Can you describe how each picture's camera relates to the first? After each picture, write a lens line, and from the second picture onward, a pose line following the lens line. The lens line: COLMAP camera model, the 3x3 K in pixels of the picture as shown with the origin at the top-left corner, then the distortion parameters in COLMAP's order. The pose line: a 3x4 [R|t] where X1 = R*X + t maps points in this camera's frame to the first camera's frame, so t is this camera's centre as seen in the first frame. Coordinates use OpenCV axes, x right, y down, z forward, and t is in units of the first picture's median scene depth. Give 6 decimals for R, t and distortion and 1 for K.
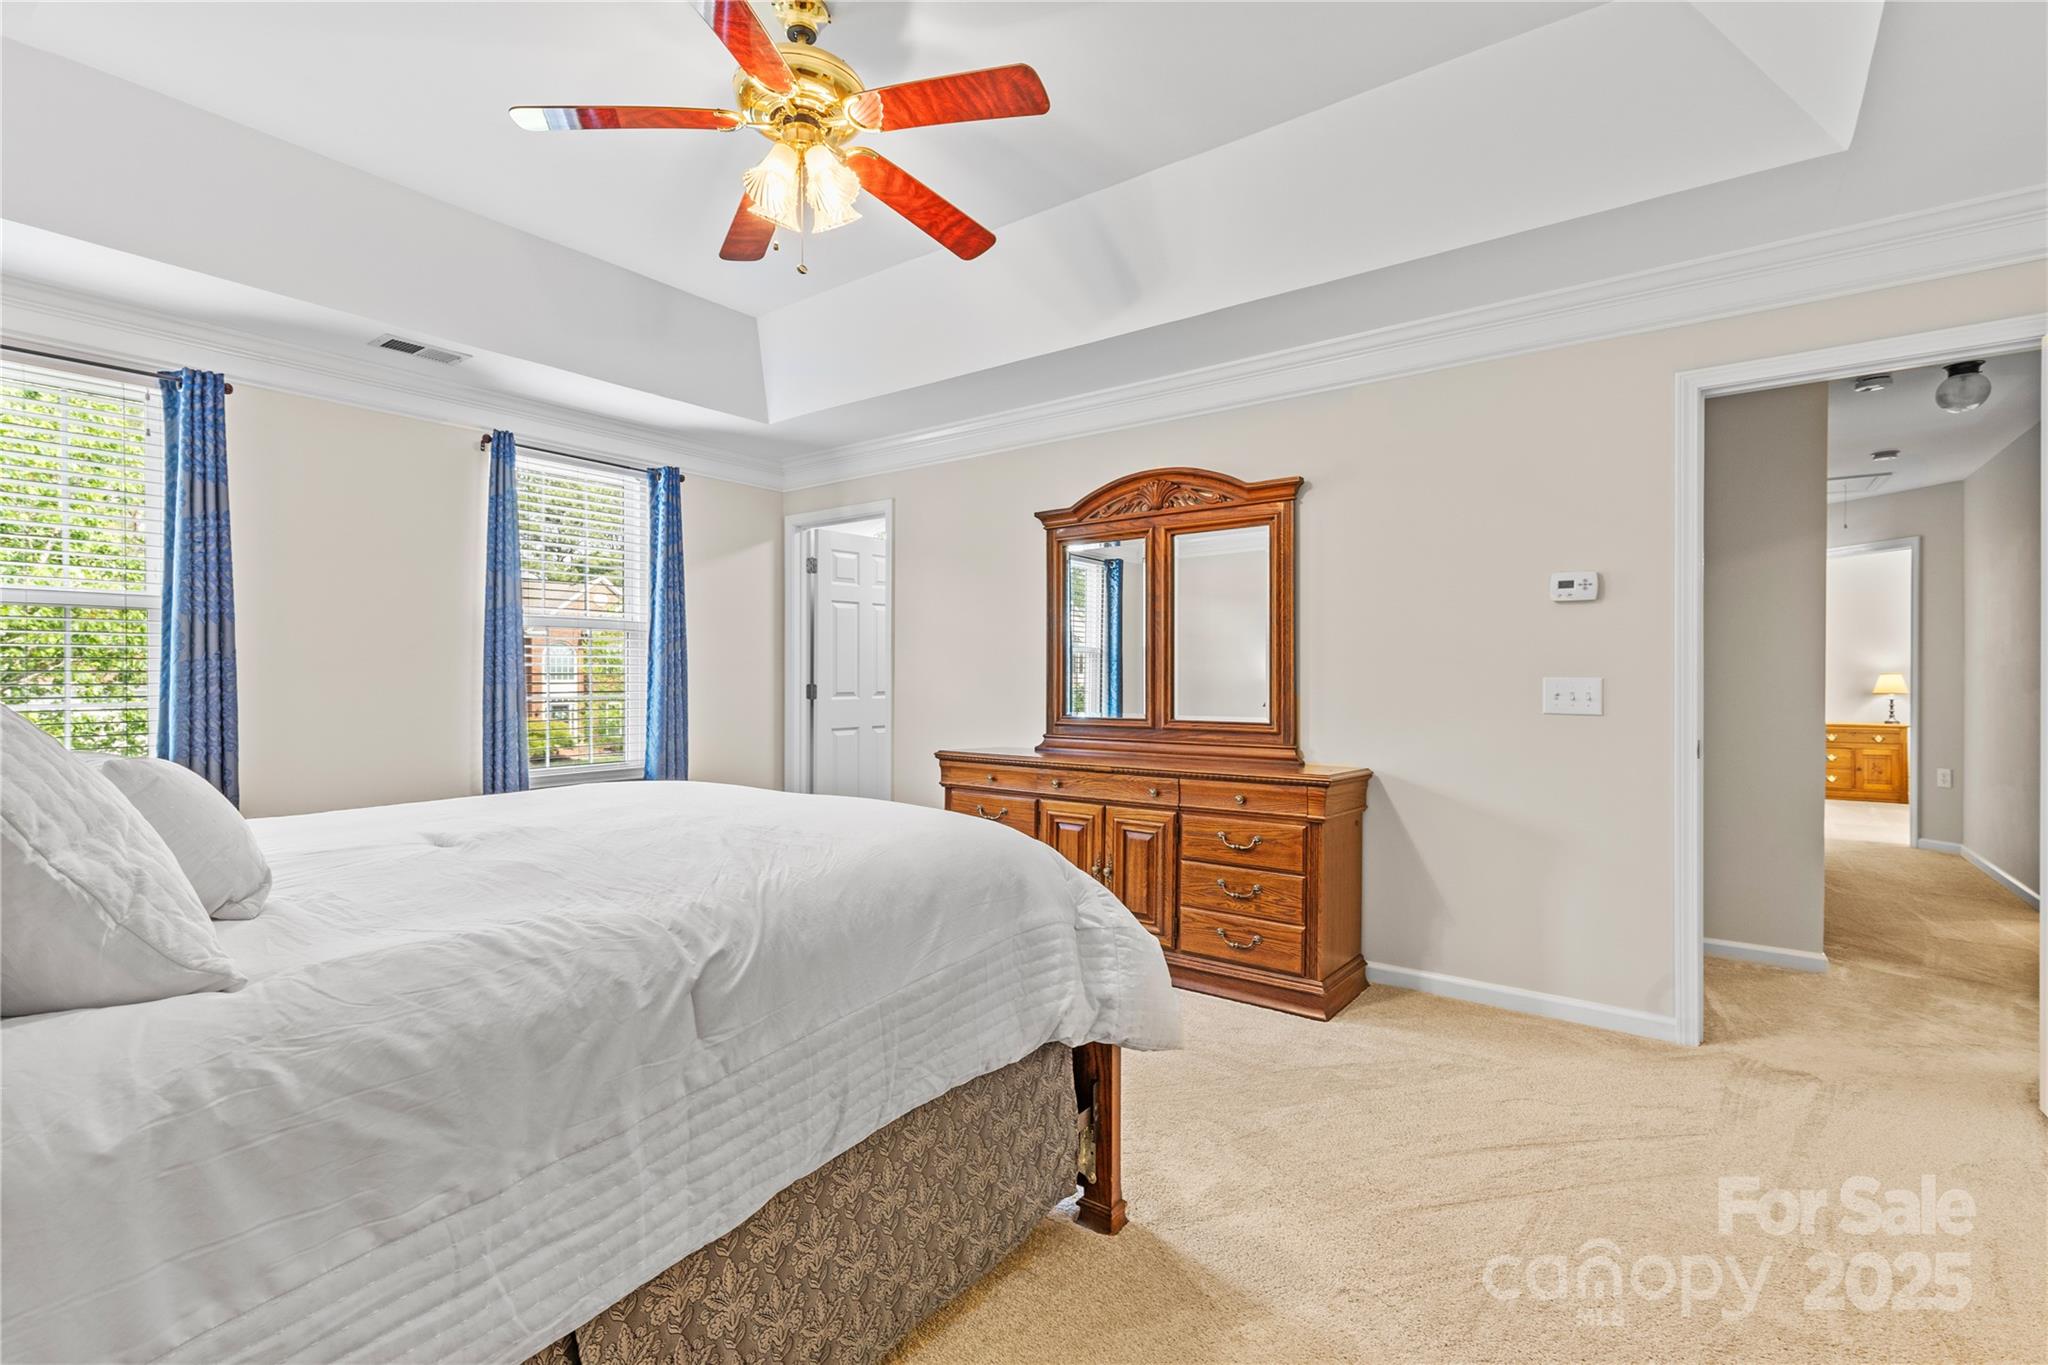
lens RADIAL K [[917.6, 0, 1018.2], [0, 917.6, 677.3], [0, 0, 1]] dist [0.009150, -0.002432]
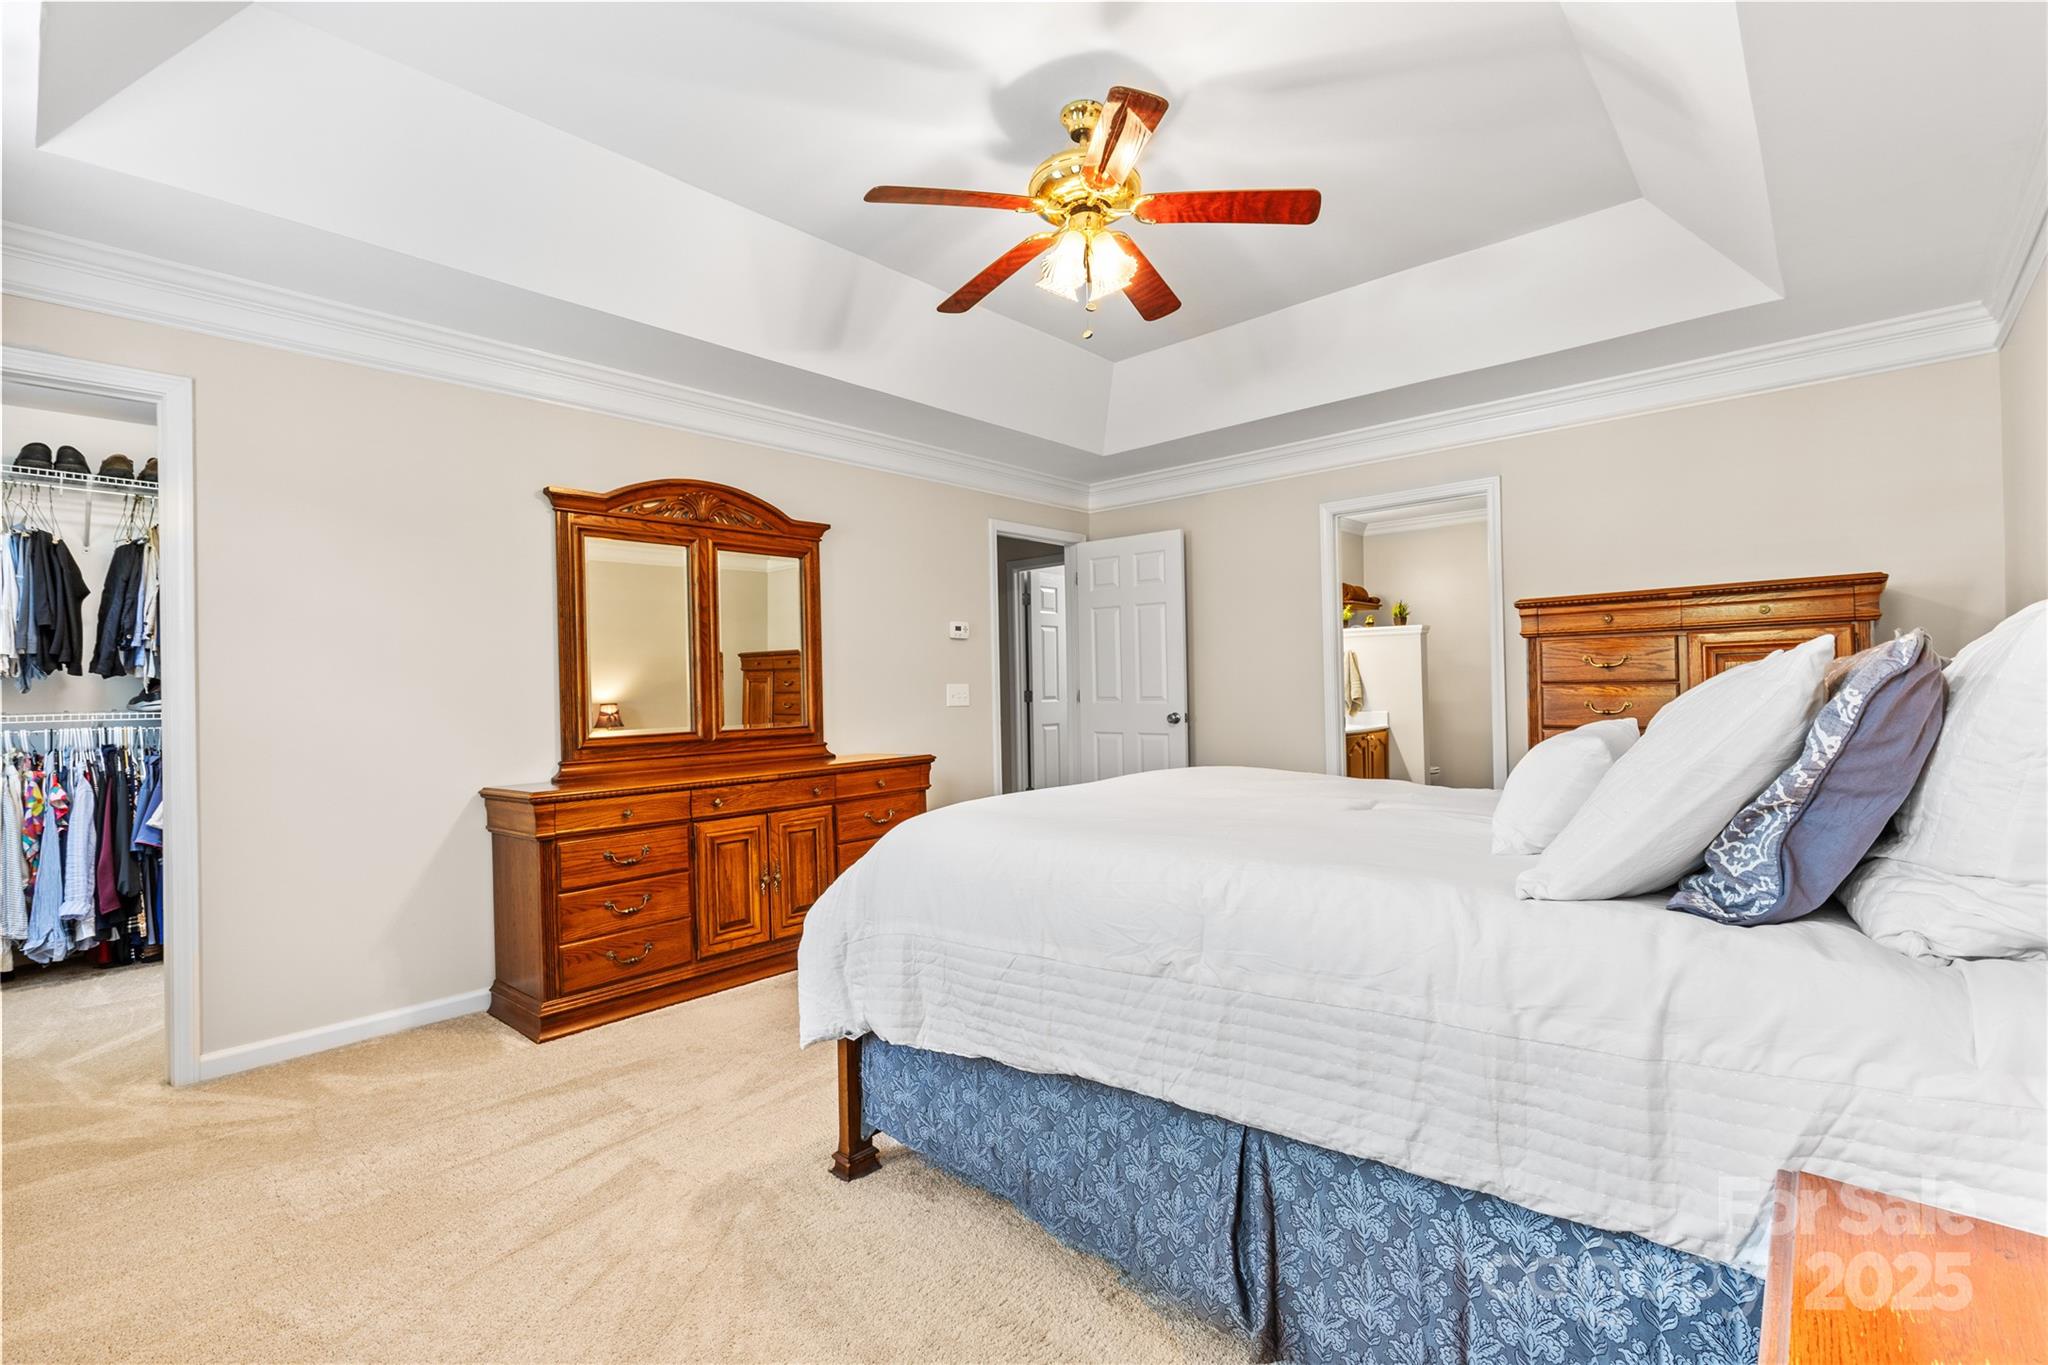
lens RADIAL K [[917.6, 0, 1017.1], [0, 917.6, 682.6], [0, 0, 1]] dist [0.009150, -0.002432]
pose [[0.100373, -0.000842, 0.994950, -0.860188], [0.018807, 0.999823, -0.001051, 0.000432], [-0.994772, 0.018817, 0.100371, 0.600278]]
